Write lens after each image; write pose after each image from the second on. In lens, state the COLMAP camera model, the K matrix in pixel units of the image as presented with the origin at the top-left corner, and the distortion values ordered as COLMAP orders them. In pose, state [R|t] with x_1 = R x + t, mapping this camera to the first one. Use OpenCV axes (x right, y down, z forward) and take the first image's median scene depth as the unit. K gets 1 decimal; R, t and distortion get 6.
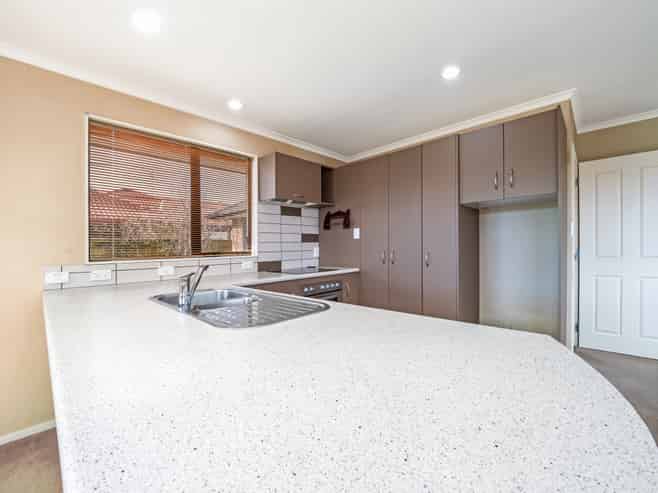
lens RADIAL K [[282.1, 0, 320.6], [0, 282.1, 247.7], [0, 0, 1]] dist [-0.001472, -0.000241]
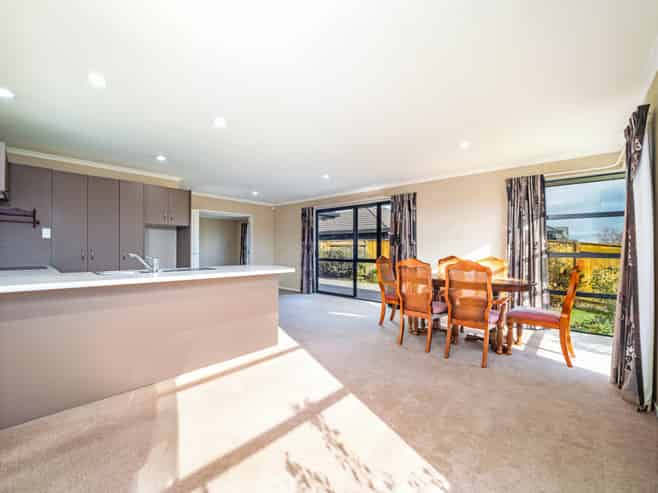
lens RADIAL K [[282.1, 0, 320.6], [0, 282.1, 247.7], [0, 0, 1]] dist [-0.001472, -0.000241]
pose [[-0.033711, 0.020470, 0.999222, -1.051490], [0.001527, 0.999790, -0.020431, 0.031915], [-0.999430, 0.000837, -0.033736, -0.033001]]
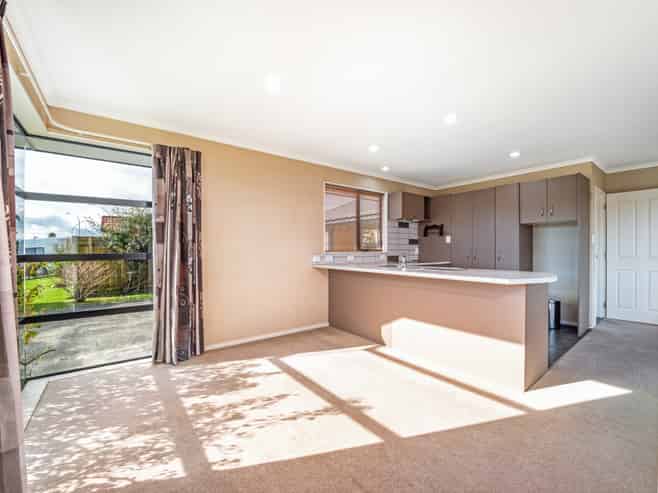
lens RADIAL K [[282.1, 0, 320.6], [0, 282.1, 247.7], [0, 0, 1]] dist [-0.001472, -0.000241]
pose [[0.988507, 0.016061, -0.150317, -0.357837], [-0.017823, 0.999787, -0.010383, 0.026500], [0.150118, 0.012943, 0.988583, -0.704132]]
